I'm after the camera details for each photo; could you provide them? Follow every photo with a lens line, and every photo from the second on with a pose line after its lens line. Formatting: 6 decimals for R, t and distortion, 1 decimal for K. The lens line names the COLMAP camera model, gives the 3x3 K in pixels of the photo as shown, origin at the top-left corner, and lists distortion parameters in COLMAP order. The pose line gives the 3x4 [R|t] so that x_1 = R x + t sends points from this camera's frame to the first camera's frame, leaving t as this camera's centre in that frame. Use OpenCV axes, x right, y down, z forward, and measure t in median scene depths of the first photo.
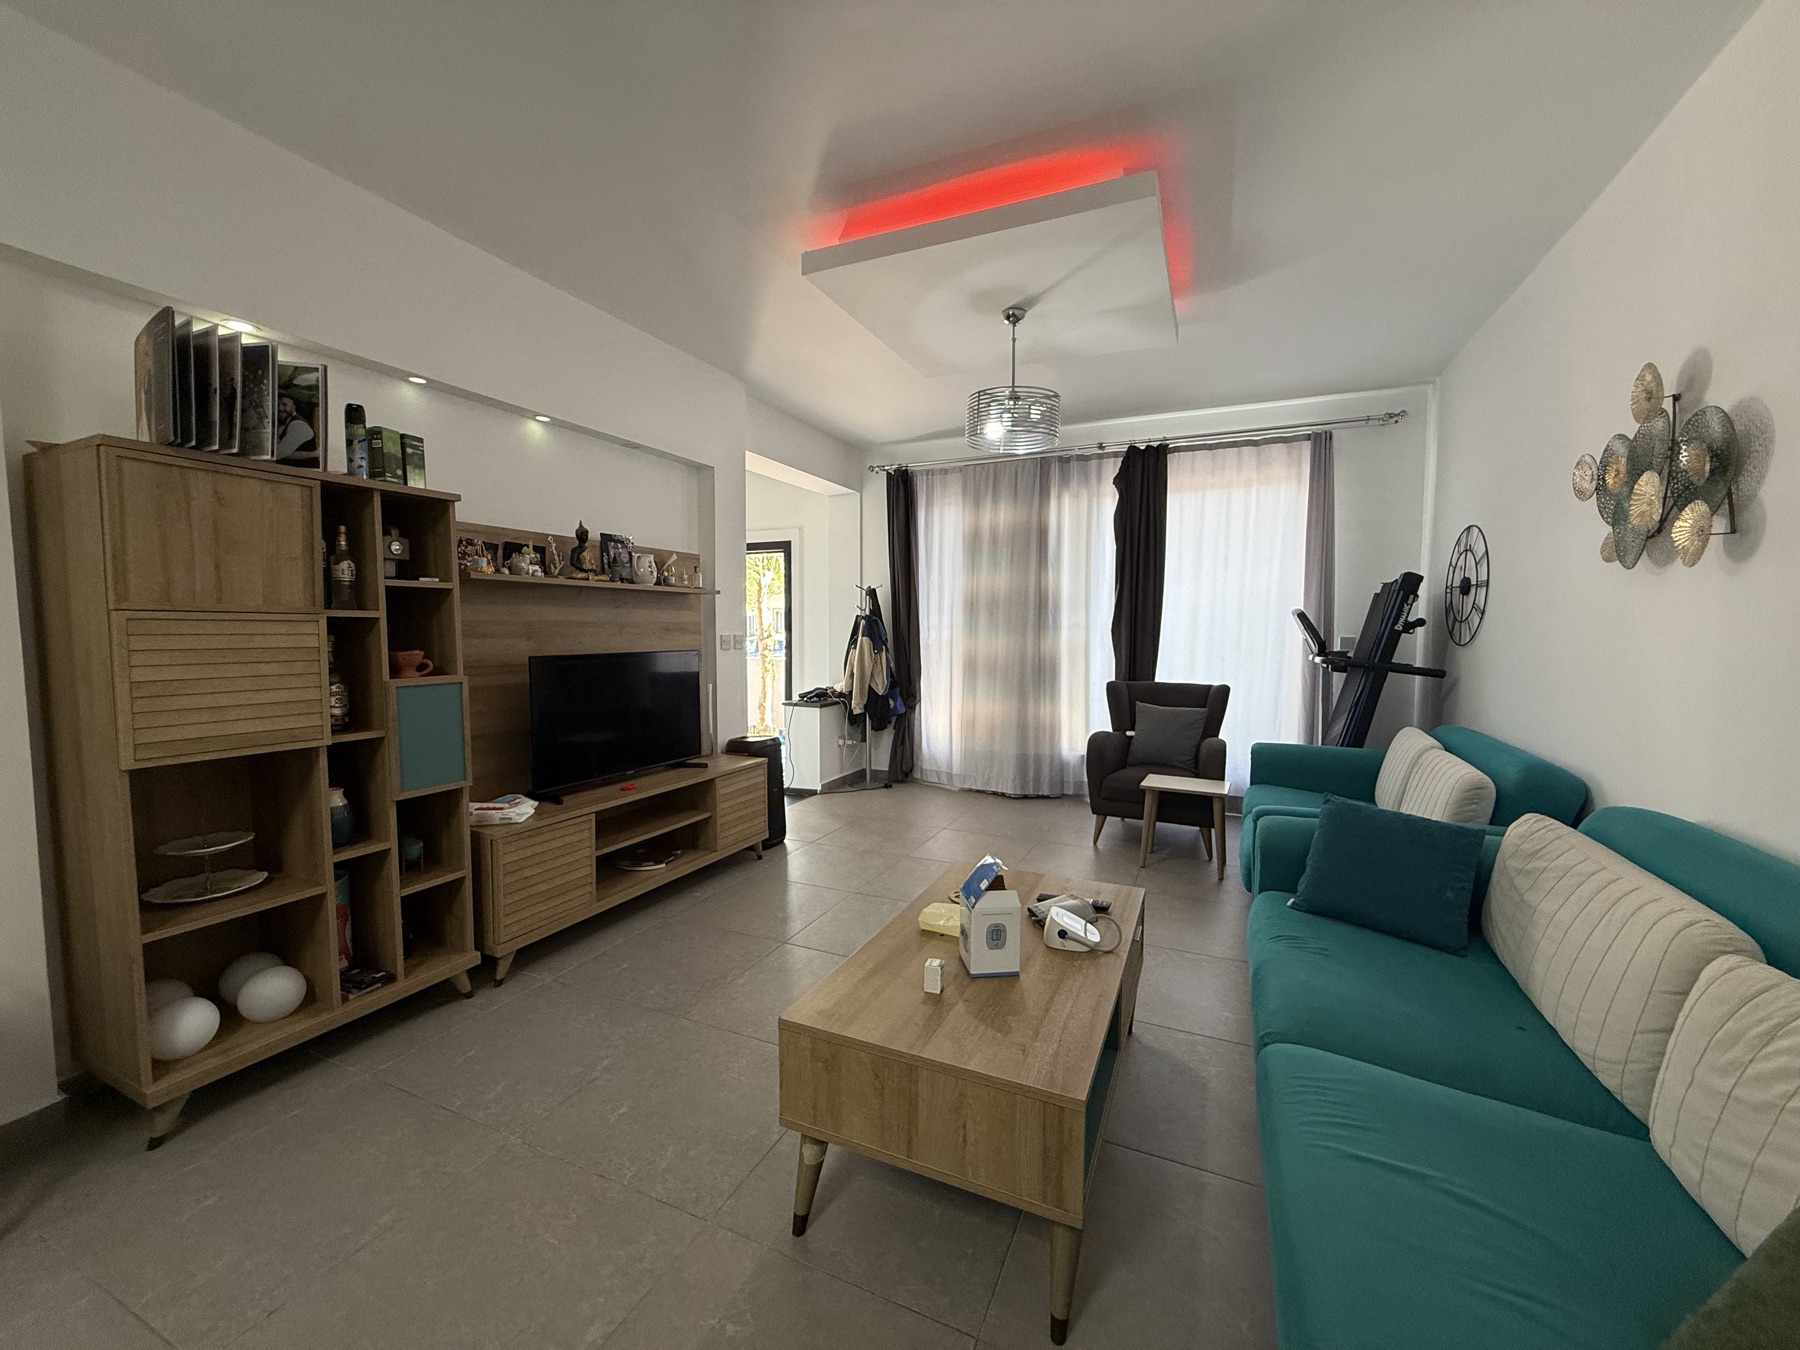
lens RADIAL K [[723.0, 0, 896.6], [0, 723.0, 670.1], [0, 0, 1]] dist [0.004055, -0.000613]
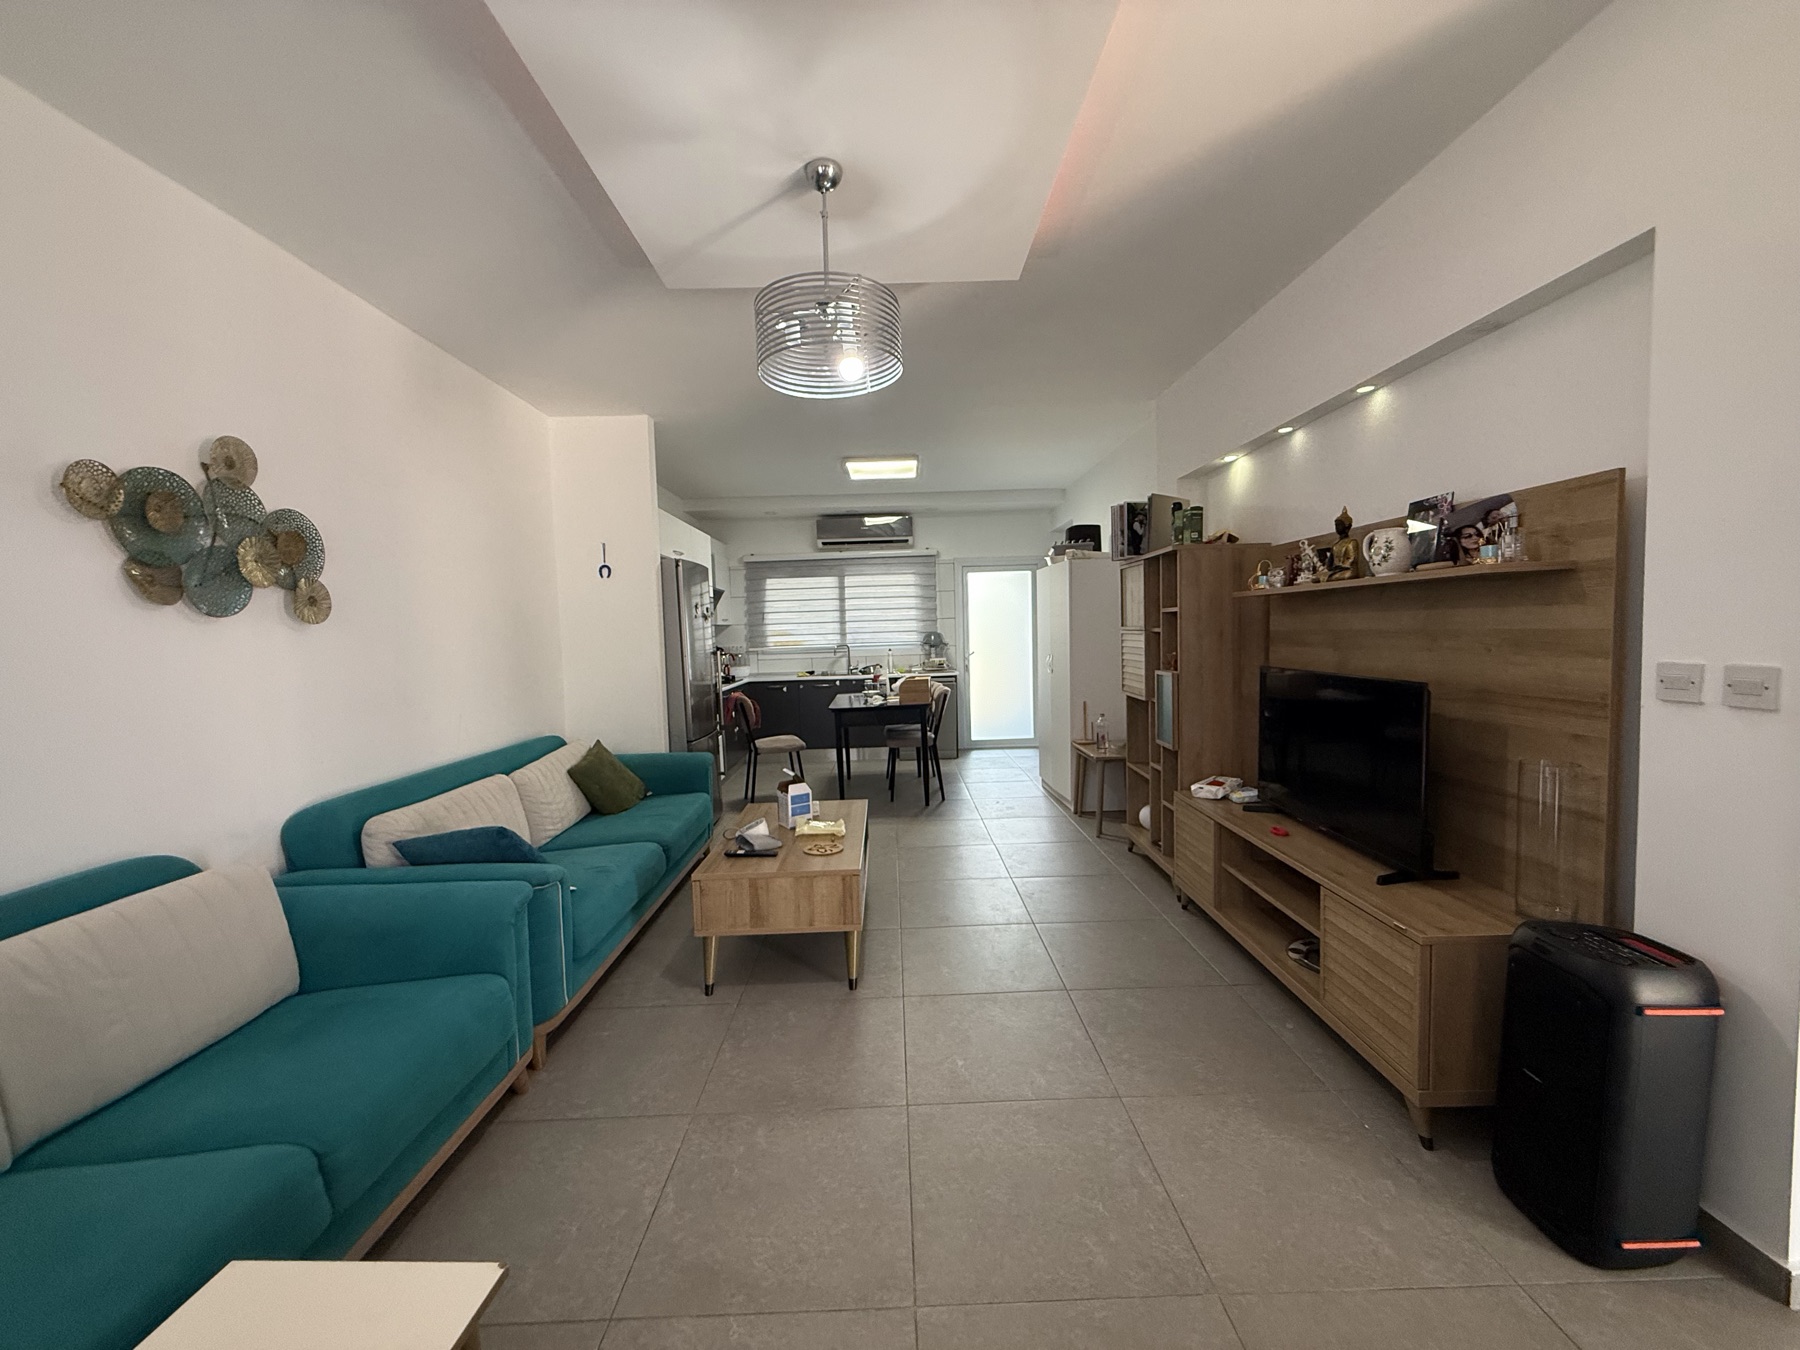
lens RADIAL K [[723.0, 0, 897.0], [0, 723.0, 677.2], [0, 0, 1]] dist [0.004055, -0.000613]
pose [[-0.907873, 0.052579, -0.415936, 0.321641], [0.003804, 0.993097, 0.117235, -0.099717], [0.419229, 0.104852, -0.901806, 1.350063]]
